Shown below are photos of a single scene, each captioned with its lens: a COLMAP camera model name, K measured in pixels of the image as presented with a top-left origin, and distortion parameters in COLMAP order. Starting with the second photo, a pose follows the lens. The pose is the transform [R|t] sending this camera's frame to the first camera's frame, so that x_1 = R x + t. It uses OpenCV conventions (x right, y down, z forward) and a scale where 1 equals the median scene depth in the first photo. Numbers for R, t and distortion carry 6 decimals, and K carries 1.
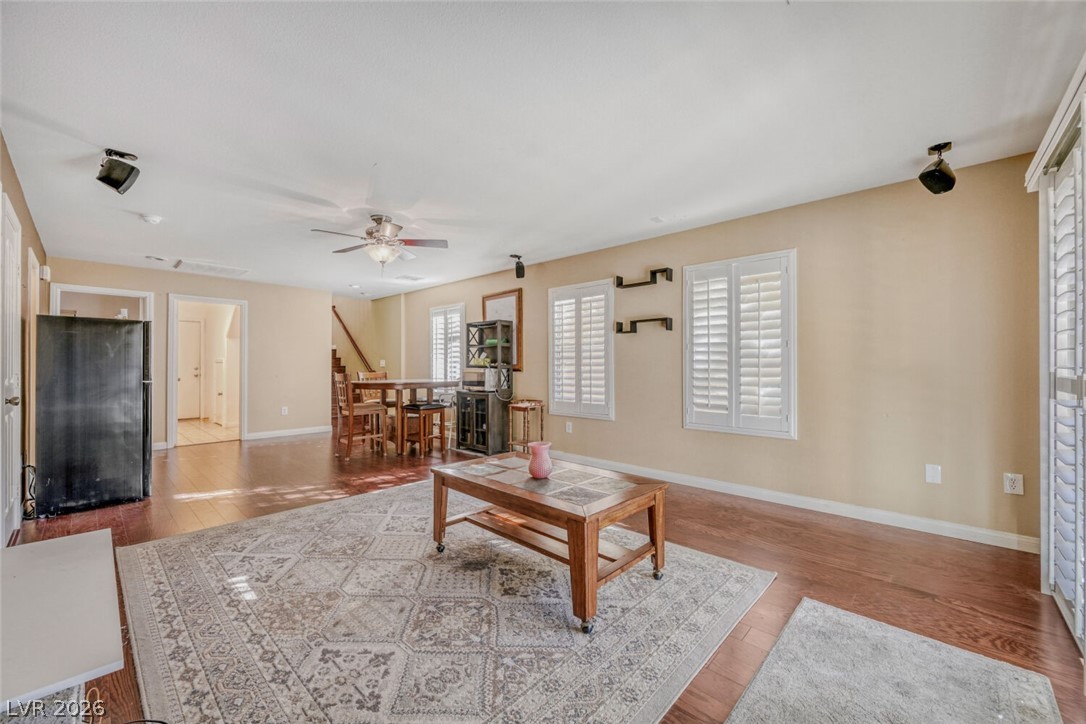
lens RADIAL K [[426.5, 0, 547.0], [0, 426.5, 362.2], [0, 0, 1]] dist [-0.001229, -0.001279]
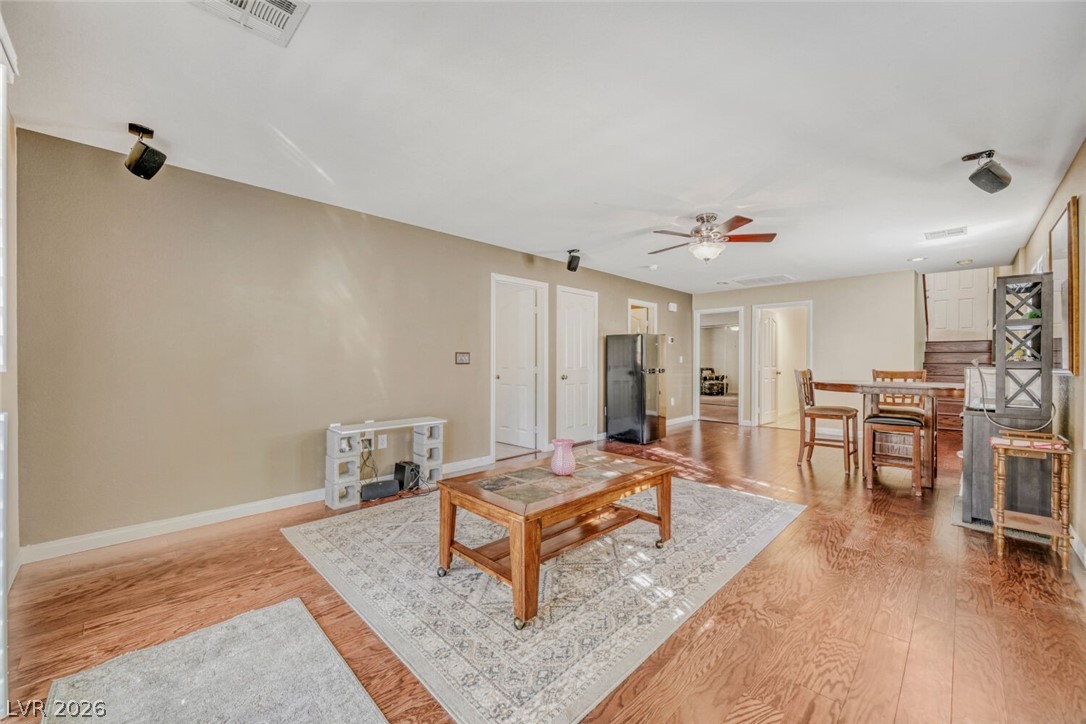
lens RADIAL K [[426.5, 0, 544.1], [0, 426.5, 362.6], [0, 0, 1]] dist [-0.001229, -0.001279]
pose [[-0.039776, 0.003882, -0.999201, 0.619802], [0.003251, 0.999988, 0.003755, 0.005296], [0.999203, -0.003099, -0.039788, 0.635852]]
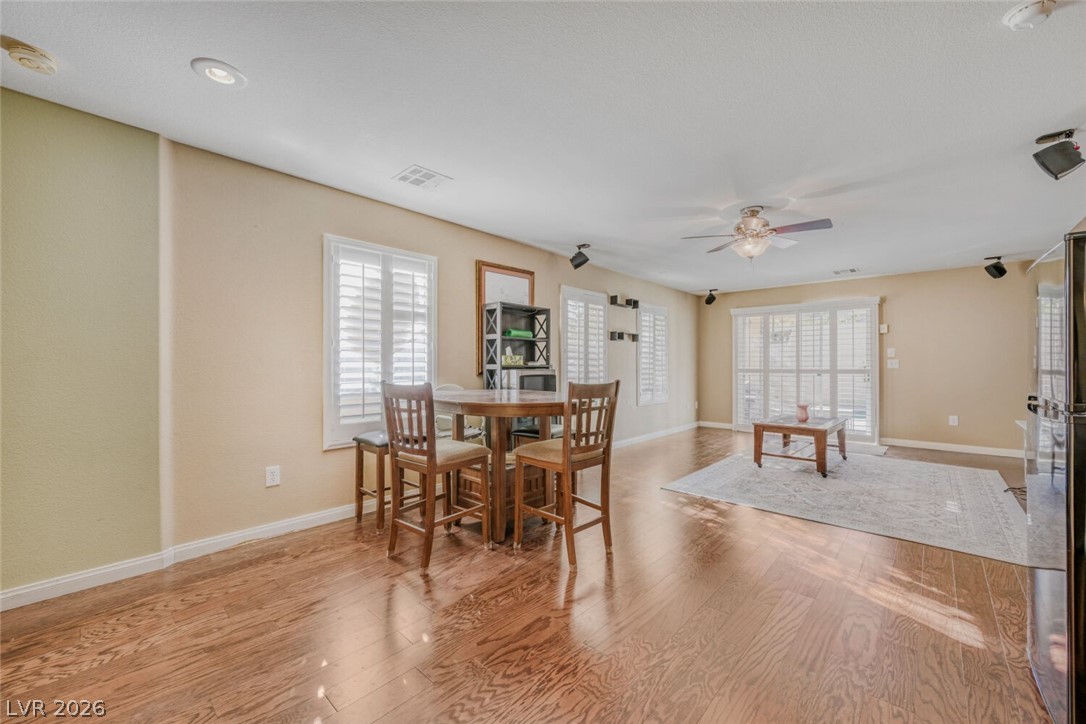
lens RADIAL K [[426.5, 0, 545.9], [0, 426.5, 364.5], [0, 0, 1]] dist [-0.001229, -0.001279]
pose [[-0.012787, 0.003307, 0.999913, -1.296808], [-0.005163, 0.999981, -0.003373, 0.009569], [-0.999905, -0.005205, -0.012770, 1.438084]]
